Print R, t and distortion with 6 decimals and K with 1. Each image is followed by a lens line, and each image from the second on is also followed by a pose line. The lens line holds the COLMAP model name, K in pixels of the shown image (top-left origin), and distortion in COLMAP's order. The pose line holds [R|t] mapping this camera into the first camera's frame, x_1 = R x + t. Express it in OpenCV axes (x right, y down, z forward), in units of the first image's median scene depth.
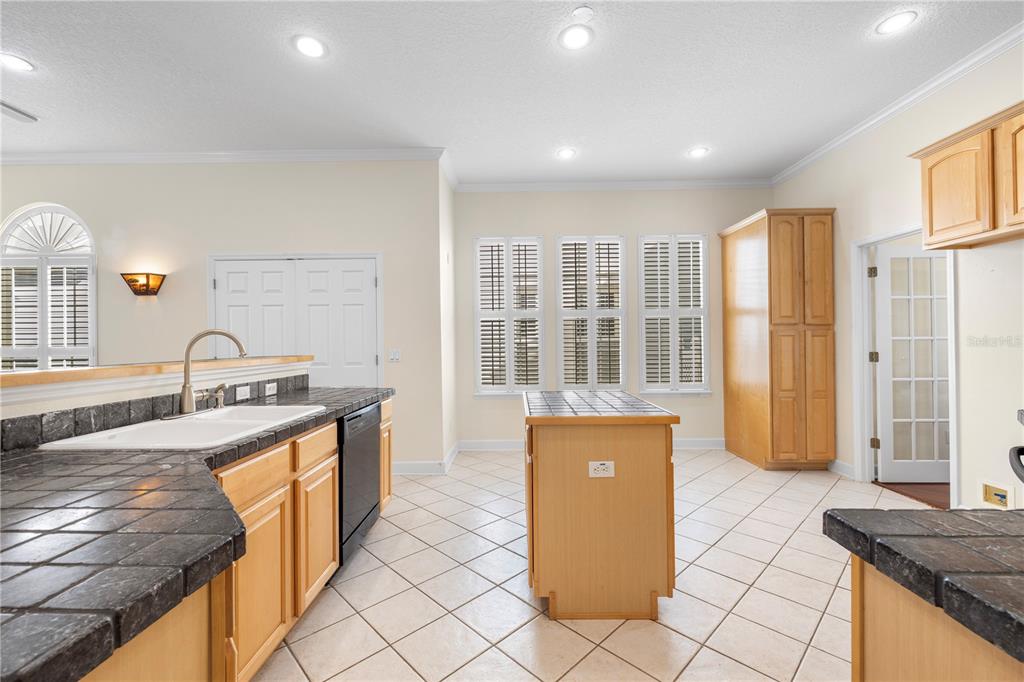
lens RADIAL K [[434.1, 0, 511.8], [0, 434.1, 344.9], [0, 0, 1]] dist [0.004600, -0.000247]
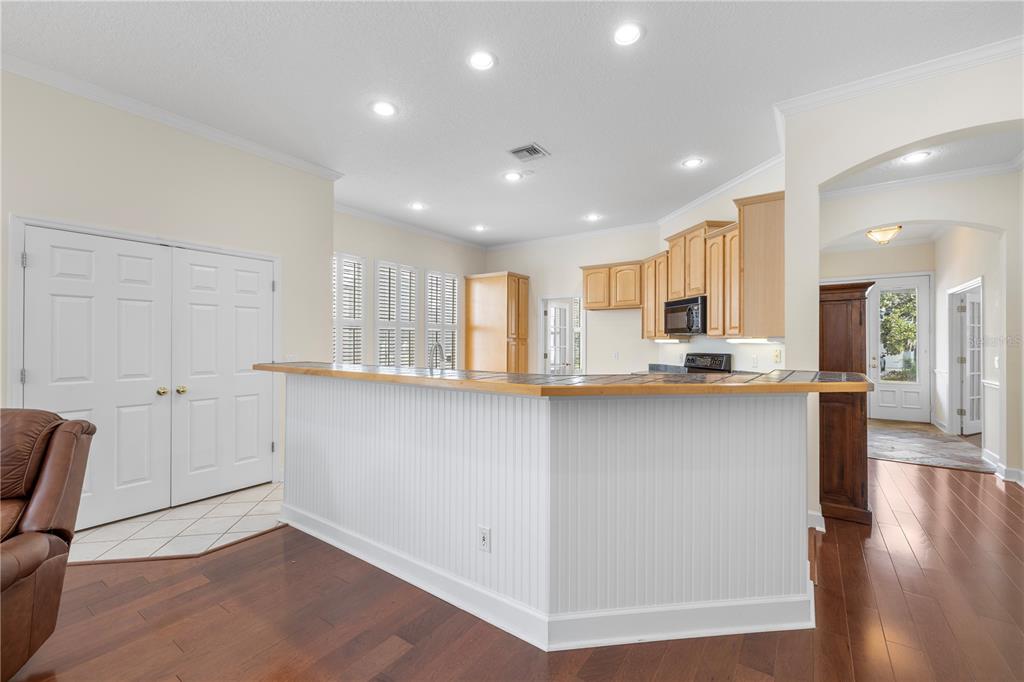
lens RADIAL K [[434.1, 0, 515.4], [0, 434.1, 340.9], [0, 0, 1]] dist [0.004600, -0.000247]
pose [[0.558802, 0.015029, 0.829165, -0.824090], [-0.002558, 0.999862, -0.016398, -0.007377], [-0.829297, 0.007042, 0.558763, 0.007703]]
